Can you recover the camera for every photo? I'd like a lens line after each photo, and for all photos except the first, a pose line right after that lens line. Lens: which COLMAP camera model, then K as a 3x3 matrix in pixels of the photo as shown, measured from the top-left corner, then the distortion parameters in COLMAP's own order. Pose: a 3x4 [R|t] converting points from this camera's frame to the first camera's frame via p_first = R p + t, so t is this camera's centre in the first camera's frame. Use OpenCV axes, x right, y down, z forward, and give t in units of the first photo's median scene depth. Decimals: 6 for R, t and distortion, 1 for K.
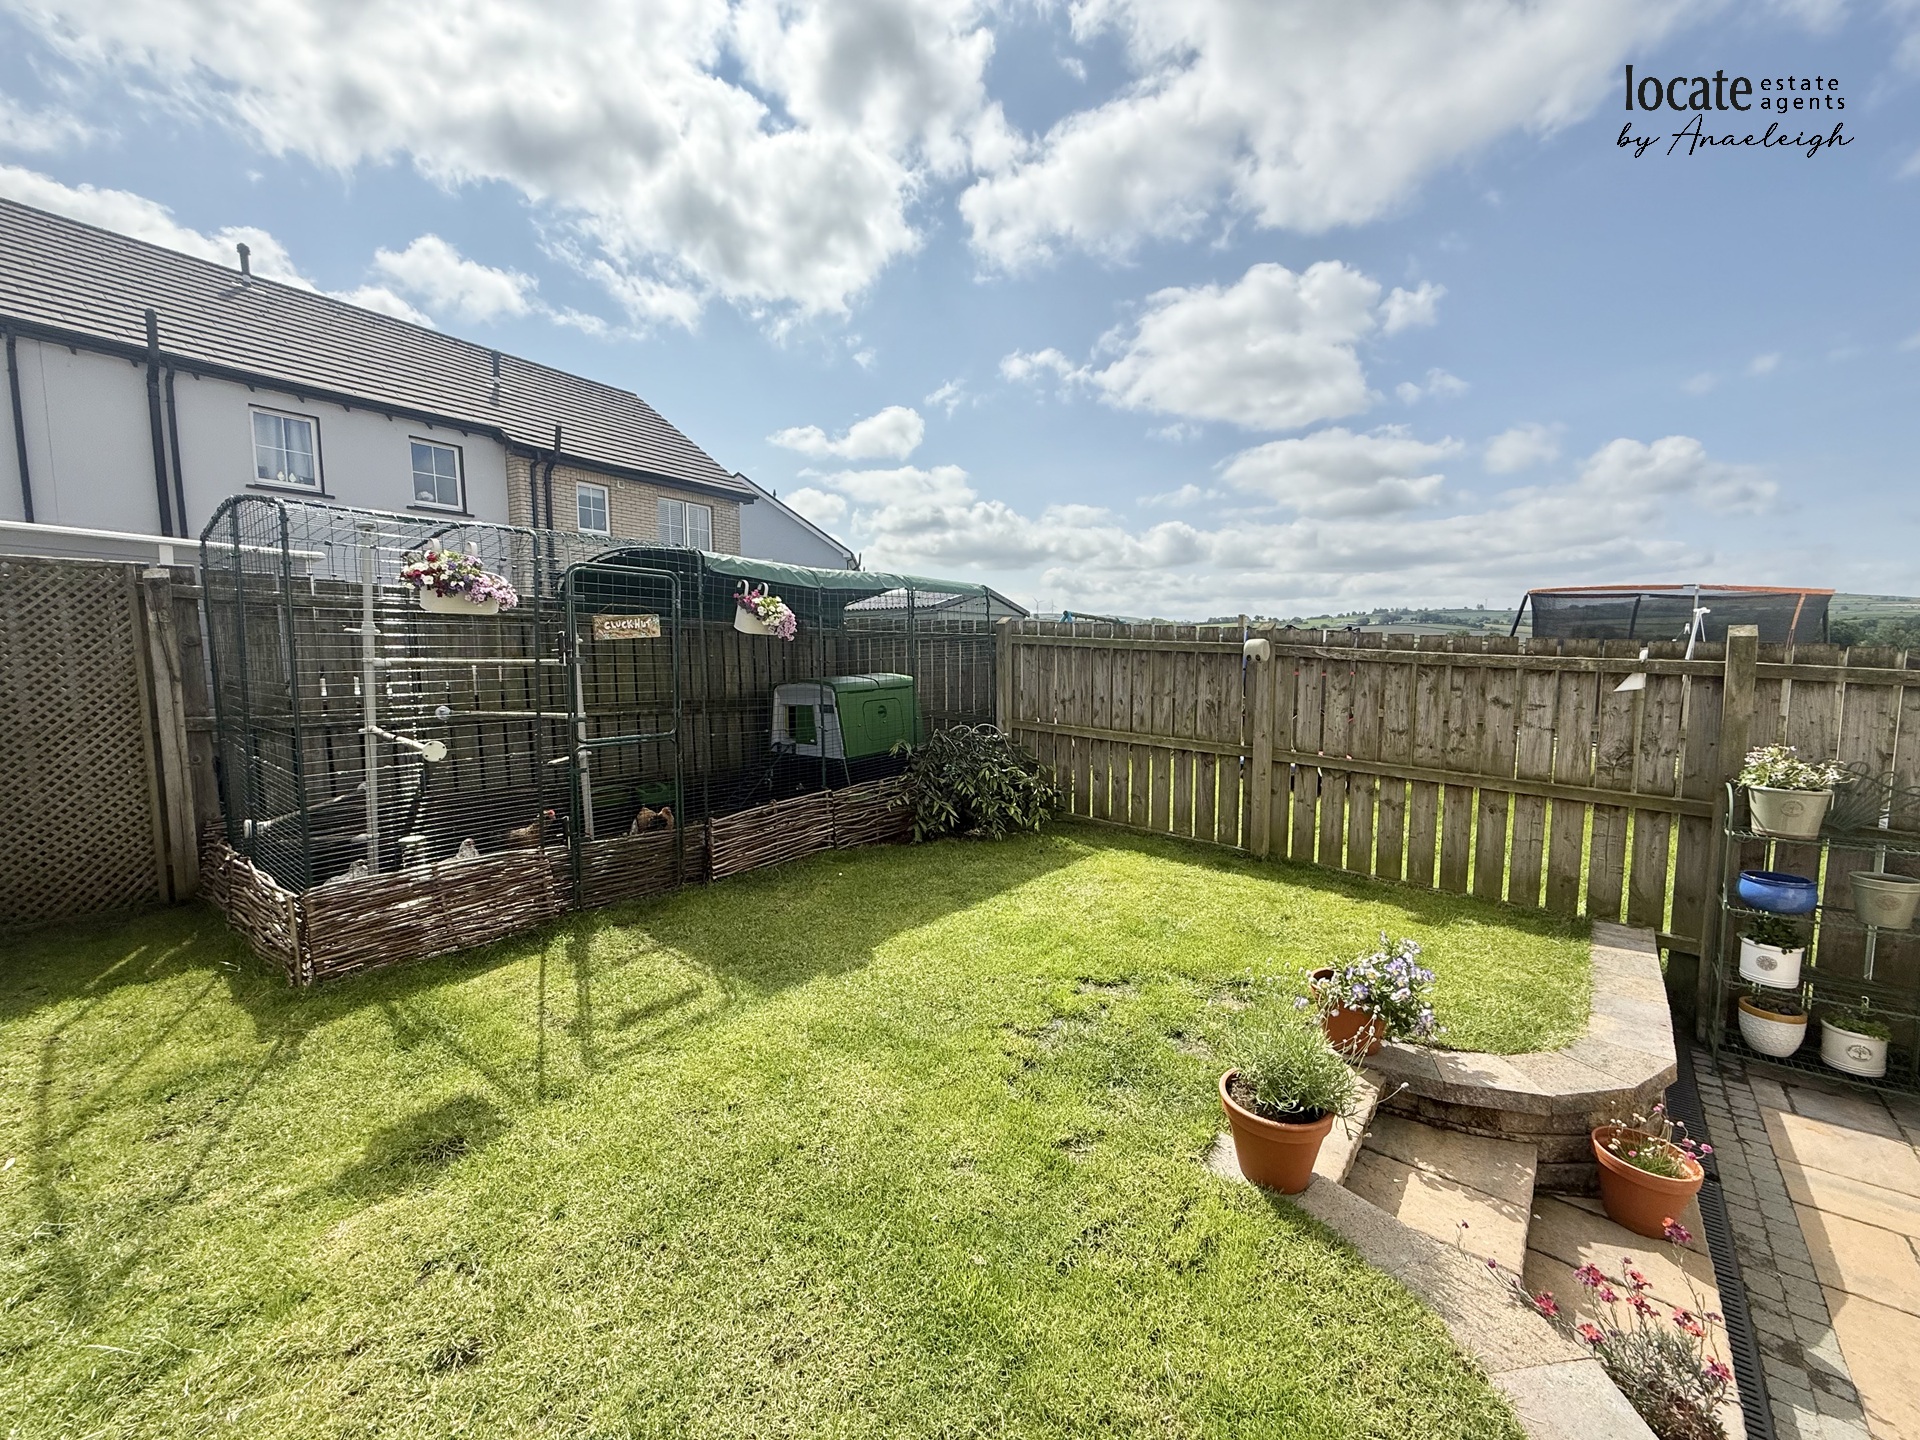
lens RADIAL K [[761.0, 0, 950.3], [0, 761.0, 724.7], [0, 0, 1]] dist [-0.000239, -0.000090]
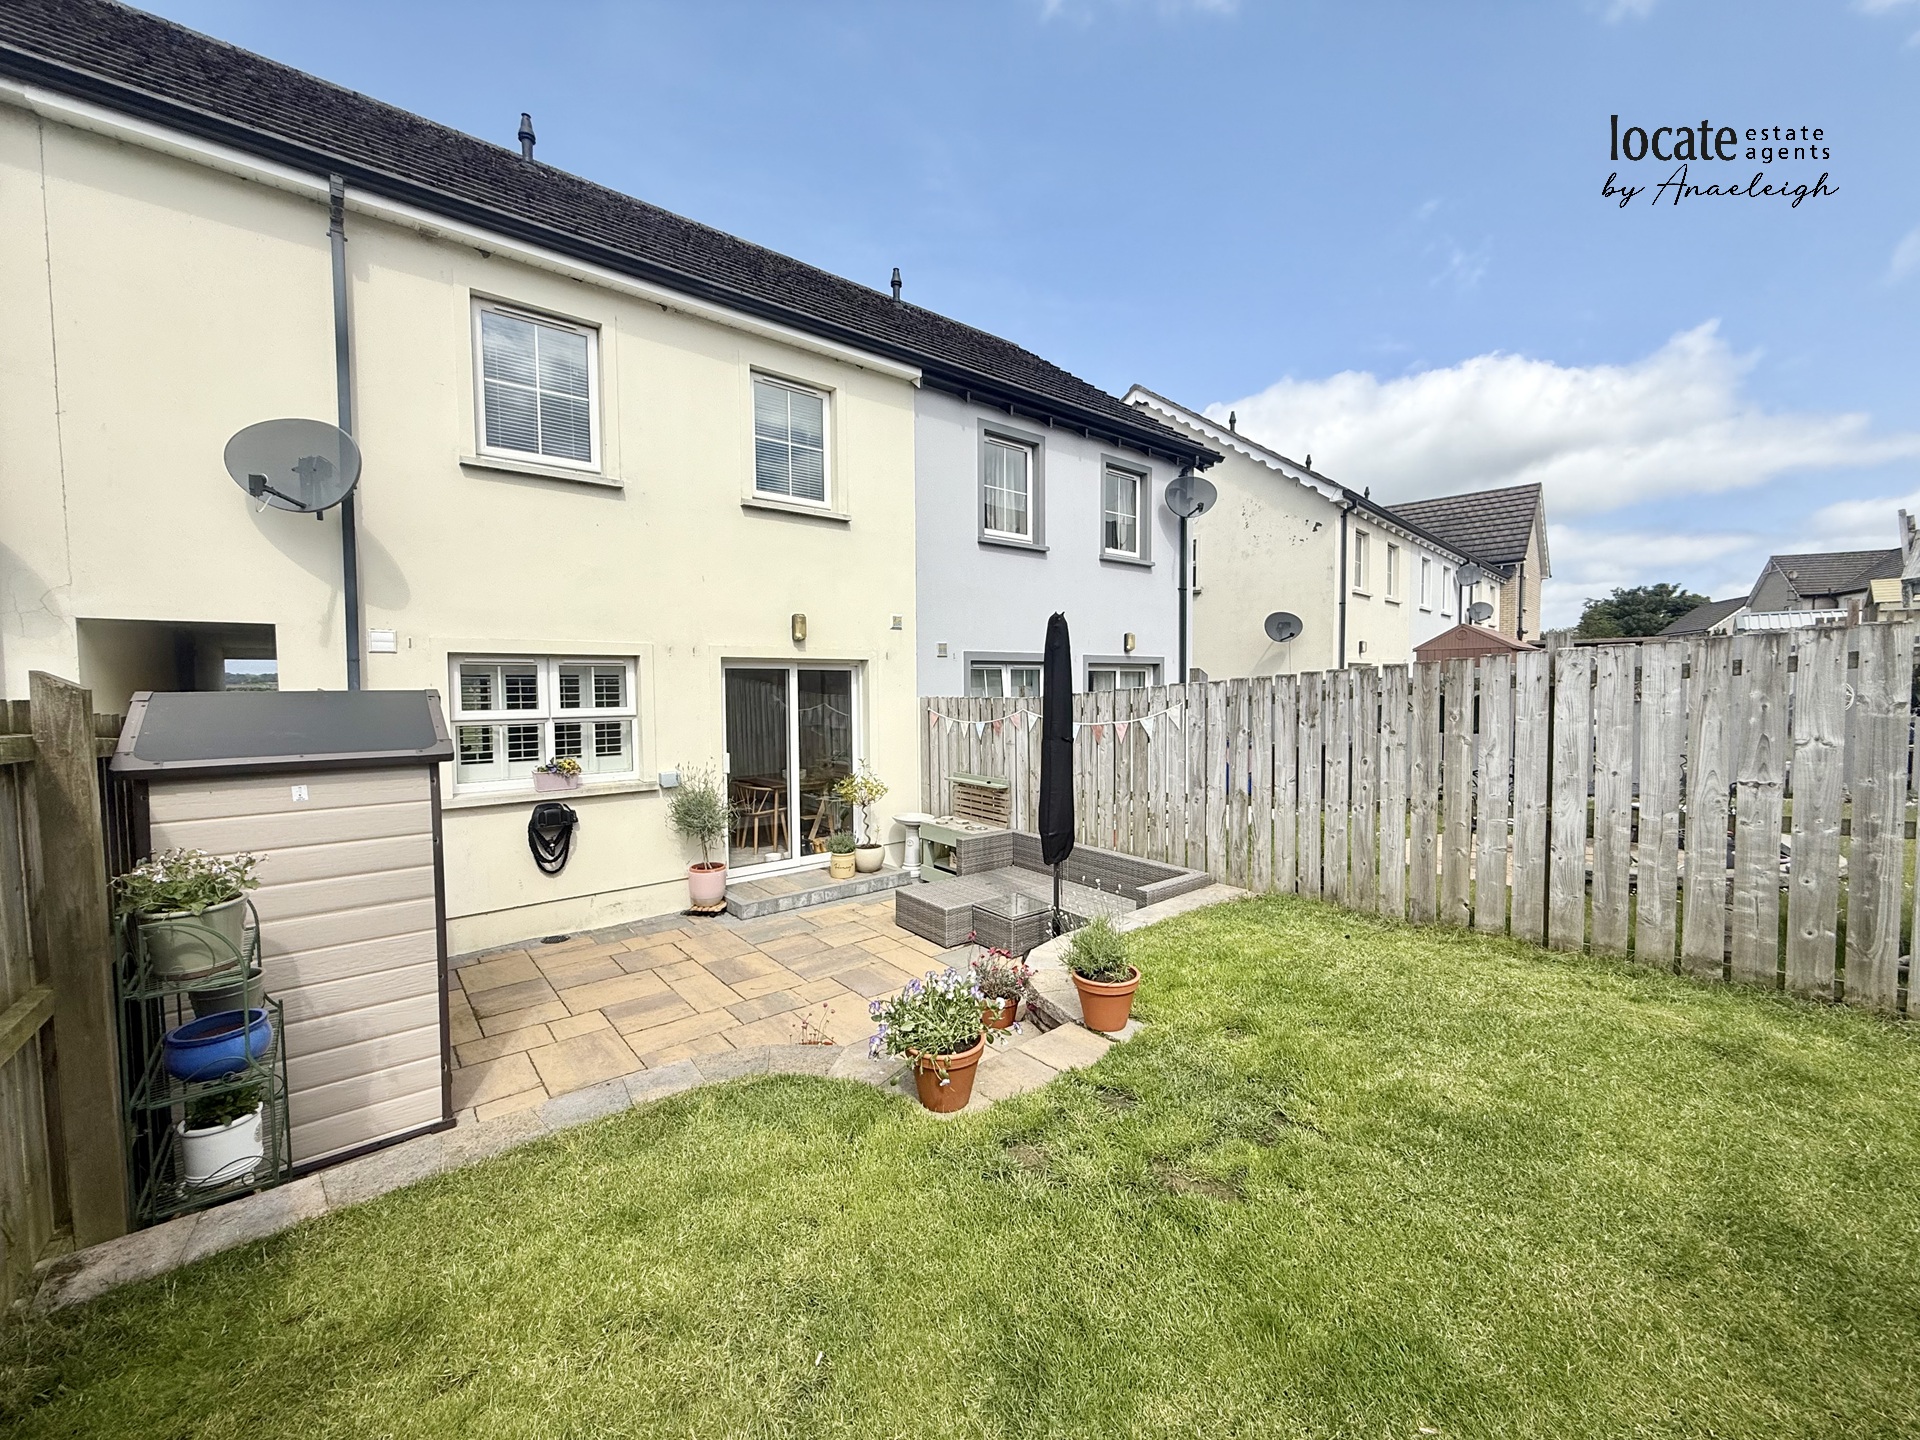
lens RADIAL K [[761.0, 0, 954.5], [0, 761.0, 720.9], [0, 0, 1]] dist [-0.000239, -0.000090]
pose [[-0.984841, 0.004103, 0.173412, 0.207134], [0.029725, 0.988925, 0.145412, -0.124792], [-0.170895, 0.148363, -0.974055, 1.151048]]
